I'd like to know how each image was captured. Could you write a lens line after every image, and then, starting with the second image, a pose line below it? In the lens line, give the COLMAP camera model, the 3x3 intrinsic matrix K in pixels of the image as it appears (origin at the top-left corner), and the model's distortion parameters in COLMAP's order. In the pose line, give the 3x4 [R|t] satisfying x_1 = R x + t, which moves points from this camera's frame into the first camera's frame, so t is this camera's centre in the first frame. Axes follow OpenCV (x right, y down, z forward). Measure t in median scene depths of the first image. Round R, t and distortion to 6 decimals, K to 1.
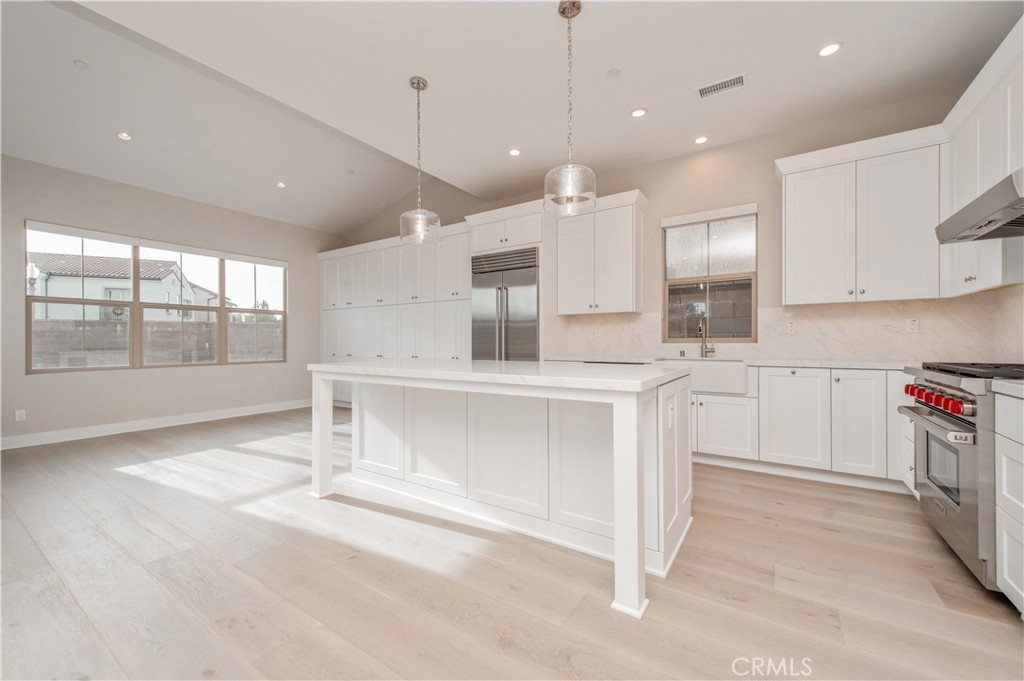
lens RADIAL K [[402.6, 0, 502.8], [0, 402.6, 338.5], [0, 0, 1]] dist [0.016865, 0.000033]
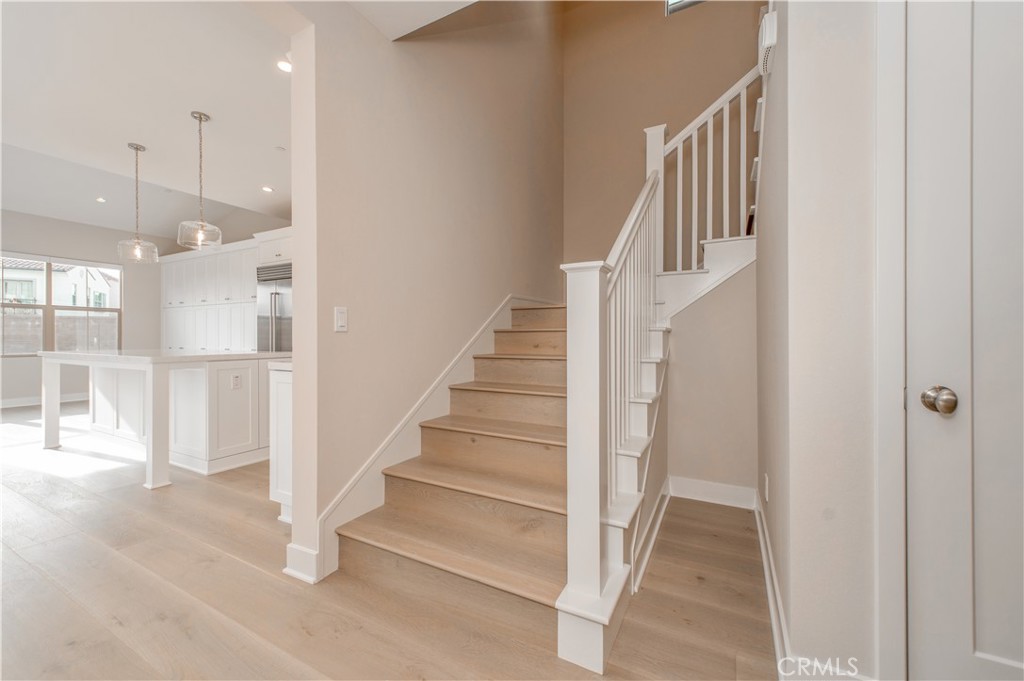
lens RADIAL K [[402.6, 0, 484.0], [0, 402.6, 333.3], [0, 0, 1]] dist [0.016865, 0.000033]
pose [[0.997201, 0.006592, 0.074475, 0.600127], [-0.006157, 0.999963, -0.006067, 0.001483], [-0.074512, 0.005591, 0.997204, -0.322395]]
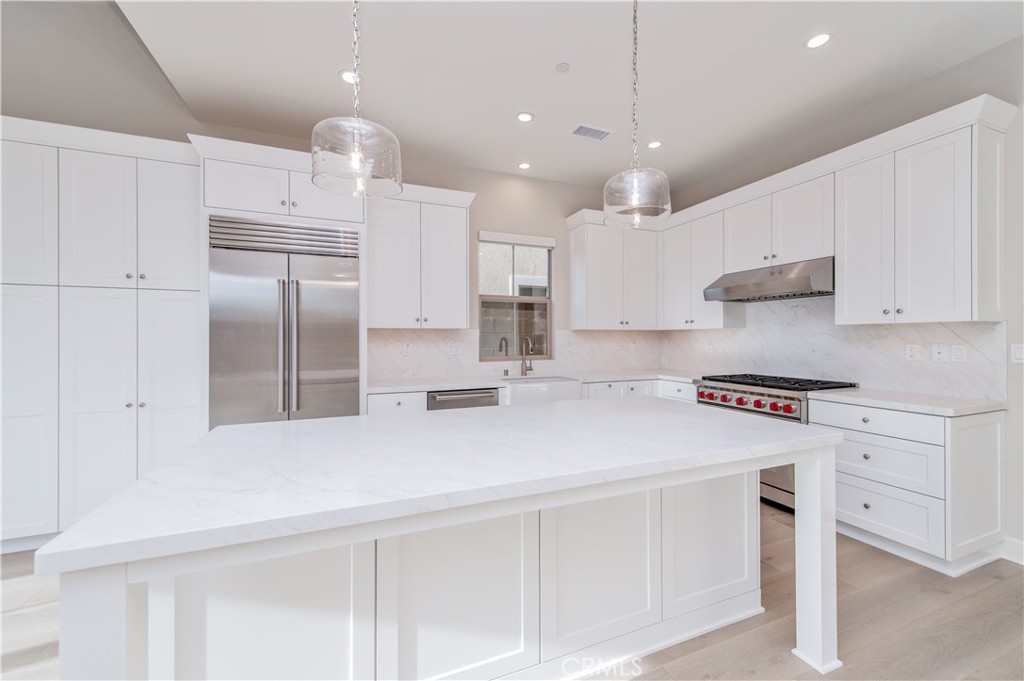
lens RADIAL K [[402.6, 0, 507.9], [0, 402.6, 340.8], [0, 0, 1]] dist [0.016865, 0.000033]
pose [[0.555685, -0.005204, 0.831377, -0.355741], [-0.004083, 0.999951, 0.008988, -0.046912], [-0.831383, -0.008389, 0.555636, 0.416622]]
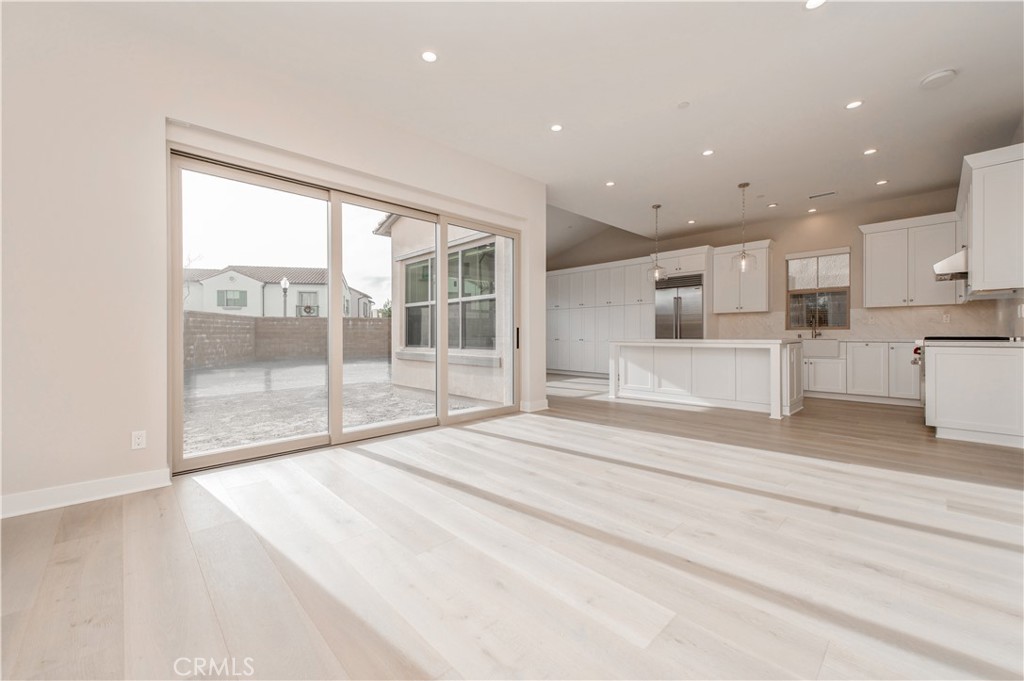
lens RADIAL K [[402.6, 0, 512.5], [0, 402.6, 331.4], [0, 0, 1]] dist [0.016865, 0.000033]
pose [[0.978855, -0.002532, -0.204539, -0.354838], [0.002834, 0.999995, 0.001186, 0.011794], [0.204535, -0.001740, 0.978858, -0.839513]]
